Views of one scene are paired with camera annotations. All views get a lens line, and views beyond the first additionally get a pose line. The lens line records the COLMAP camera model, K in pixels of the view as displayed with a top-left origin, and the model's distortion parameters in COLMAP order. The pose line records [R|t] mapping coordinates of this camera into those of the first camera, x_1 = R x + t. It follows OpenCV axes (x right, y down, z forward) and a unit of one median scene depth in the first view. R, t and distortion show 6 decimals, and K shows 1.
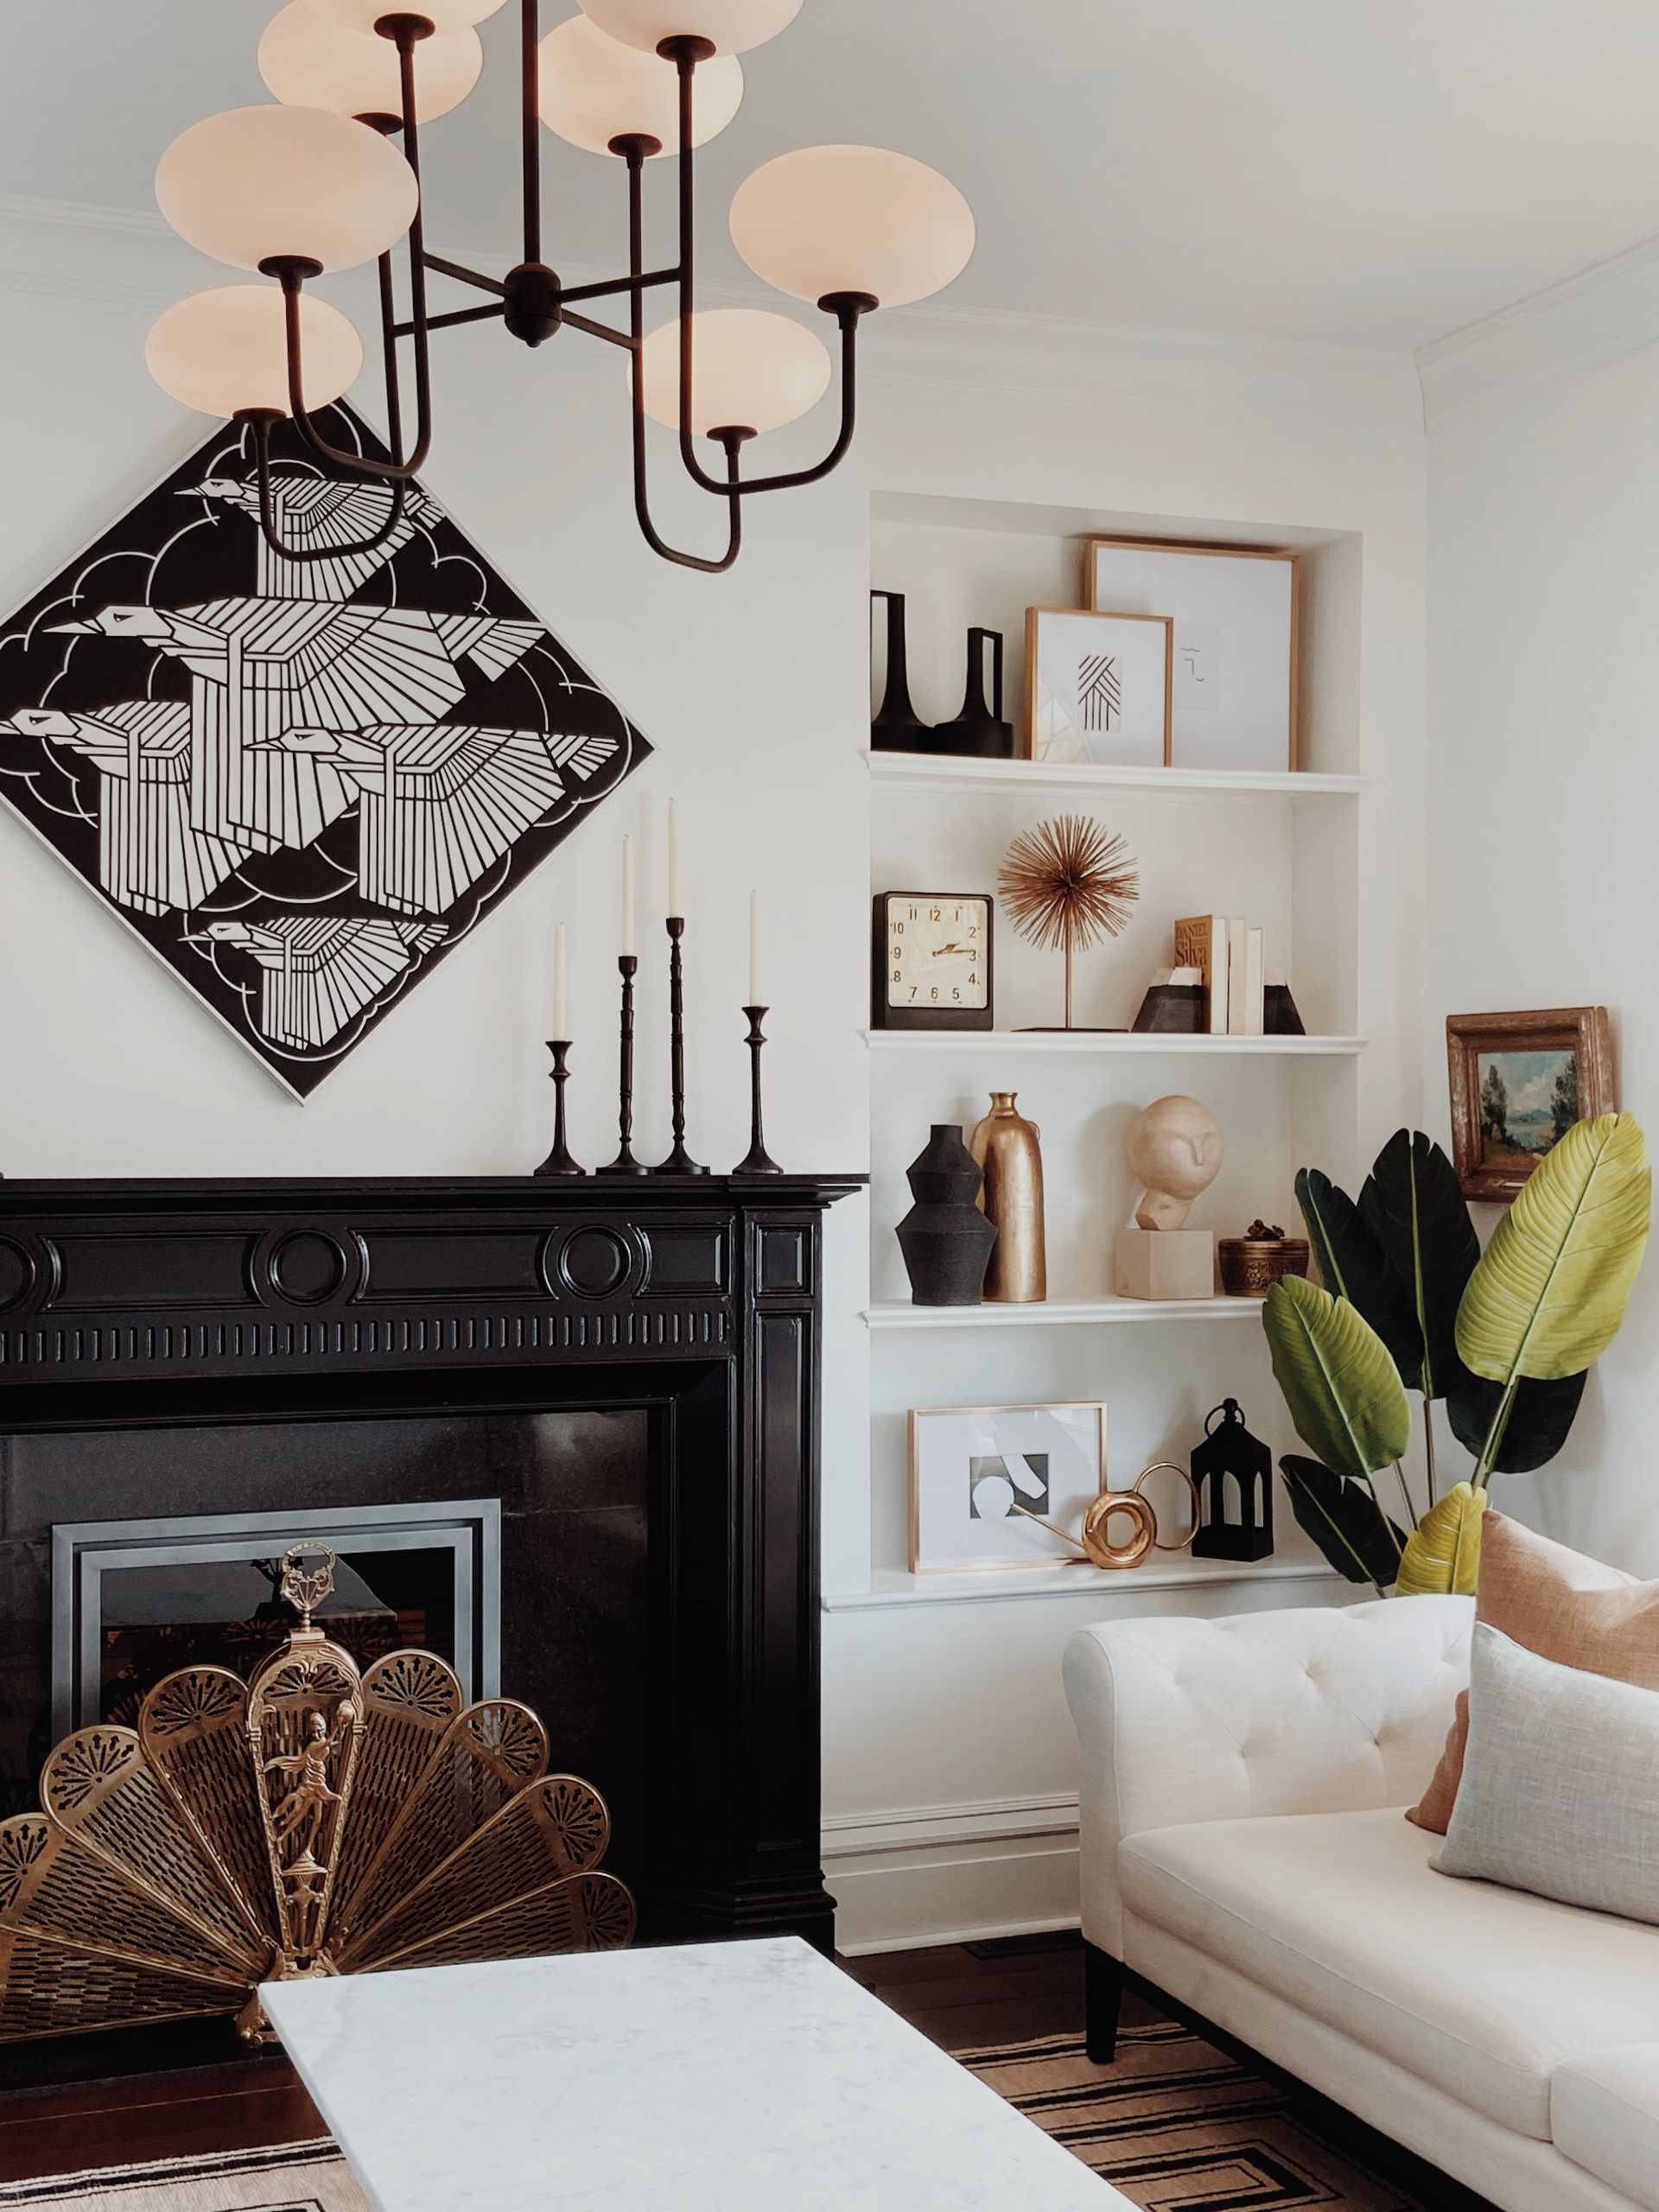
lens RADIAL K [[2503.1, 0, 616.9], [0, 2503.1, 1148.2], [0, 0, 1]] dist [0.059895, -0.054153]
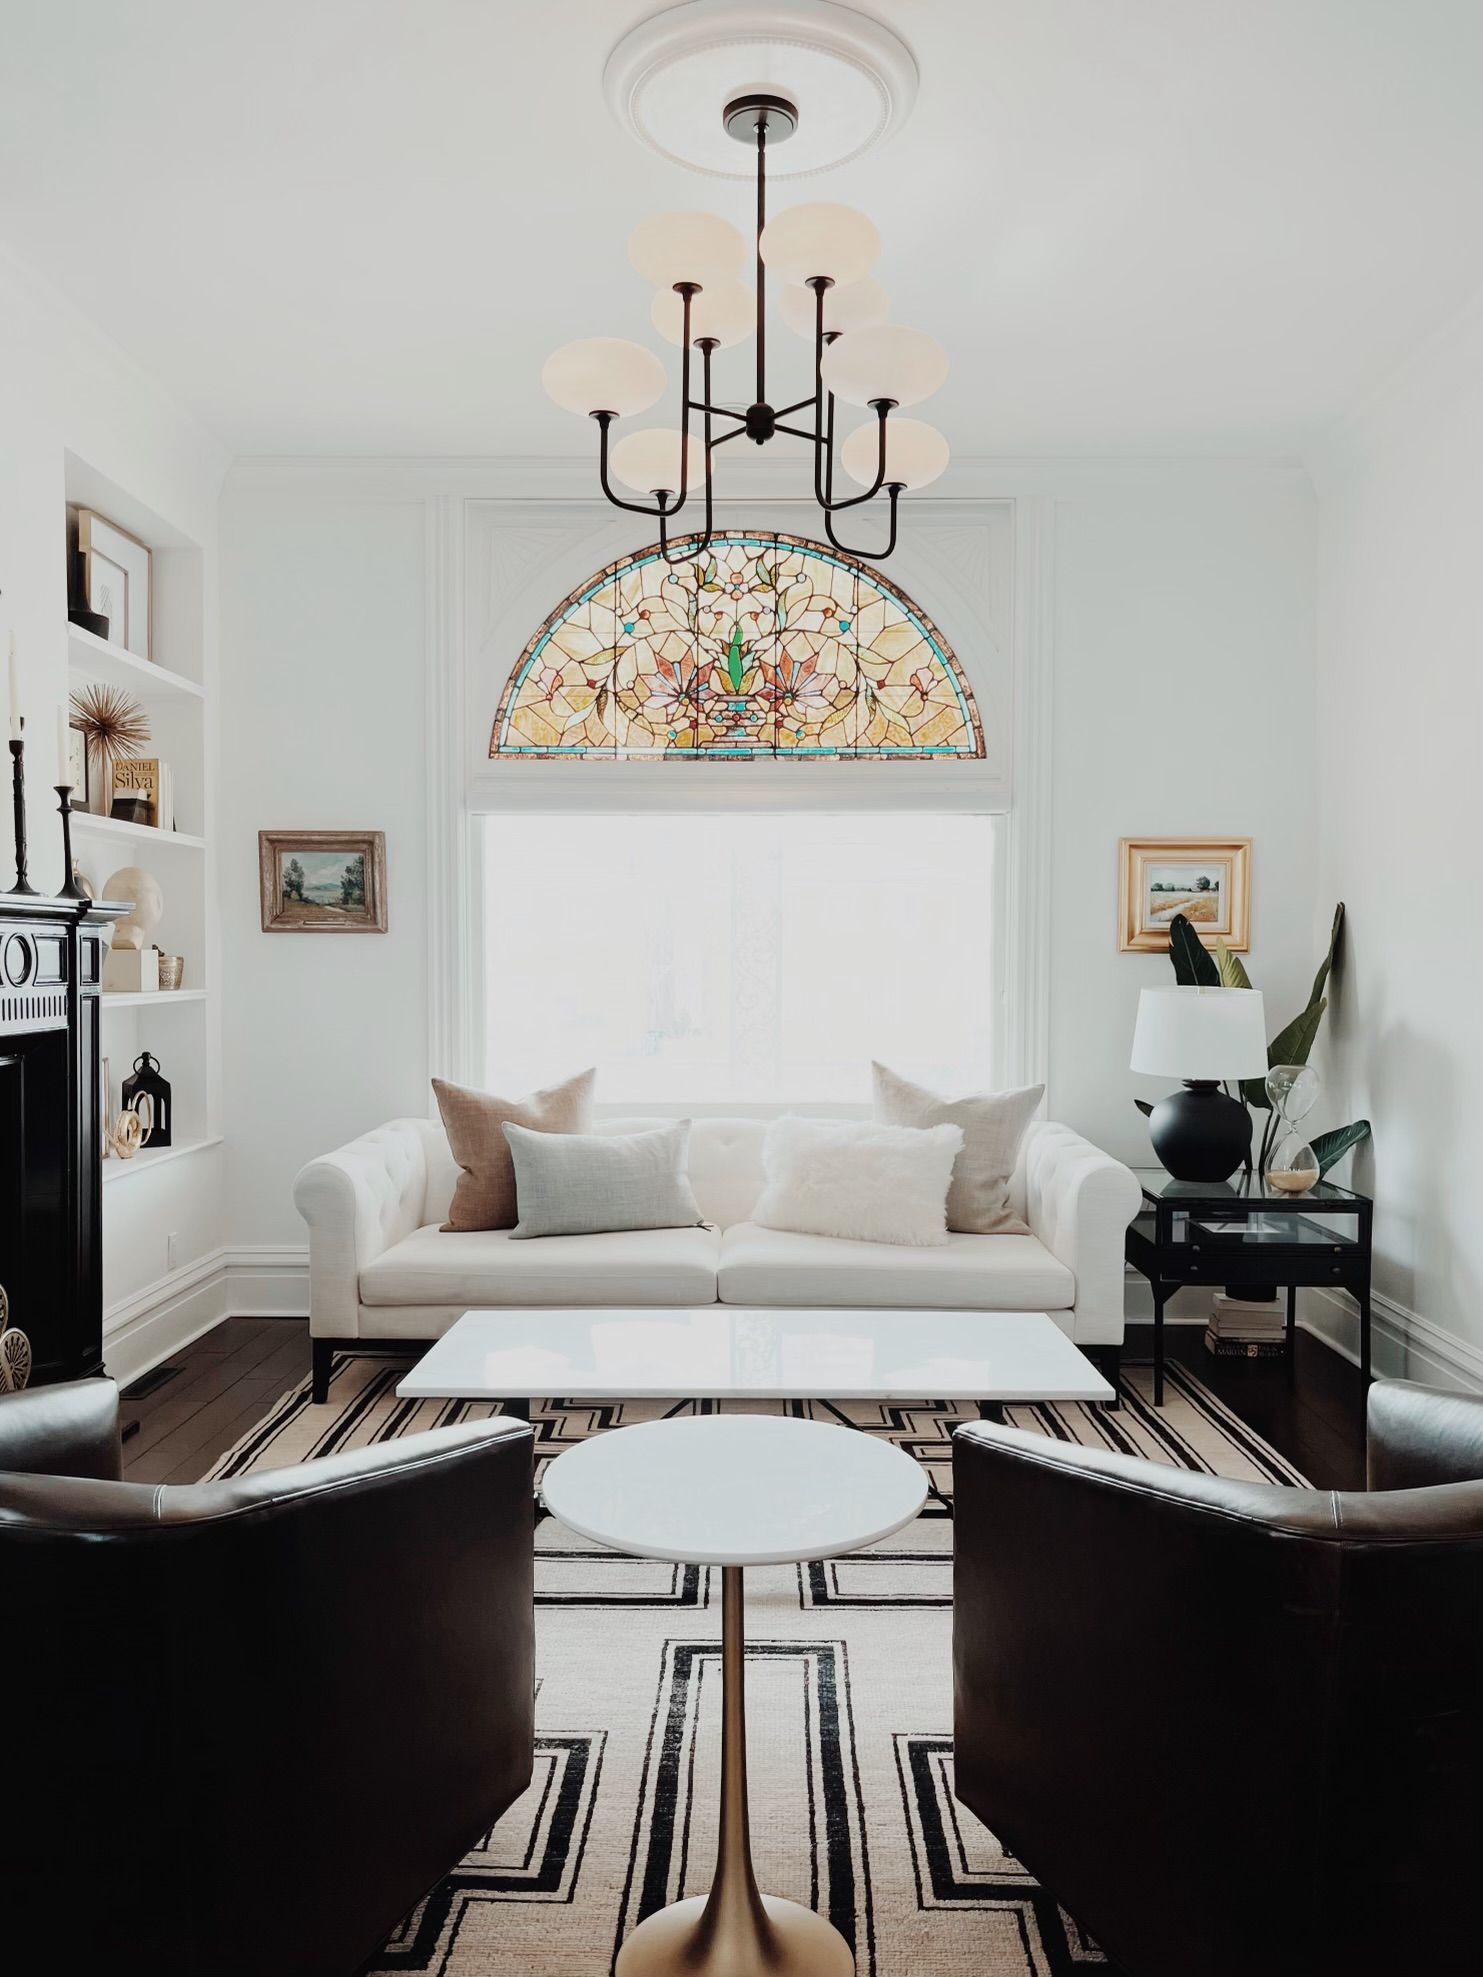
lens RADIAL K [[1543.7, 0, 690.5], [0, 1543.7, 1022.3], [0, 0, 1]] dist [0.008201, -0.001135]
pose [[0.348033, -0.038678, 0.936684, -0.688666], [0.006103, 0.999221, 0.038993, 0.049489], [-0.937462, -0.007855, 0.347998, 0.356342]]
